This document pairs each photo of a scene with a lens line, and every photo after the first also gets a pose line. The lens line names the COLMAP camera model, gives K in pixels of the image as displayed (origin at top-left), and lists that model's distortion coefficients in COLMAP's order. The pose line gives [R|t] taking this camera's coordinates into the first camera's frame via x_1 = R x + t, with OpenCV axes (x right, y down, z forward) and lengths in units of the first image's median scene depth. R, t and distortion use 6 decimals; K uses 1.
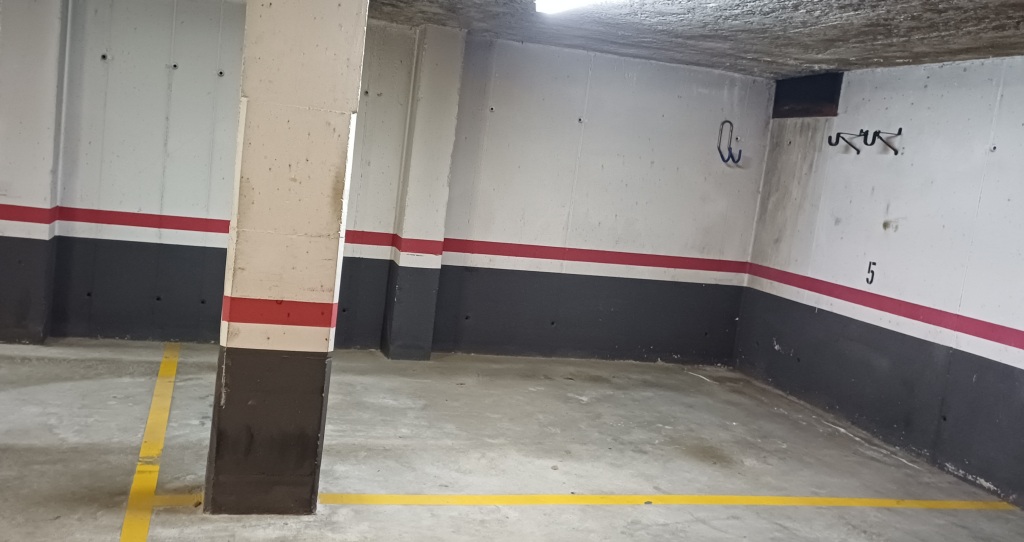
lens RADIAL K [[852.3, 0, 425.4], [0, 852.3, 267.8], [0, 0, 1]] dist [0.081023, -0.072128]
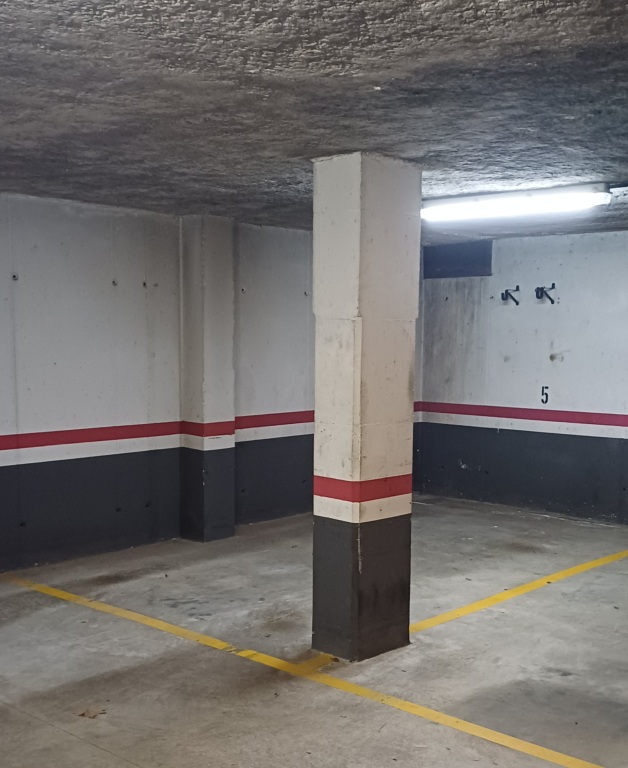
lens RADIAL K [[991.9, 0, 305.8], [0, 991.9, 476.9], [0, 0, 1]] dist [0.114281, 0.000000]
pose [[0.830275, -0.179968, 0.527499, -0.660108], [0.155004, 0.983656, 0.091623, -0.072389], [-0.535367, 0.005693, 0.844601, -0.096021]]
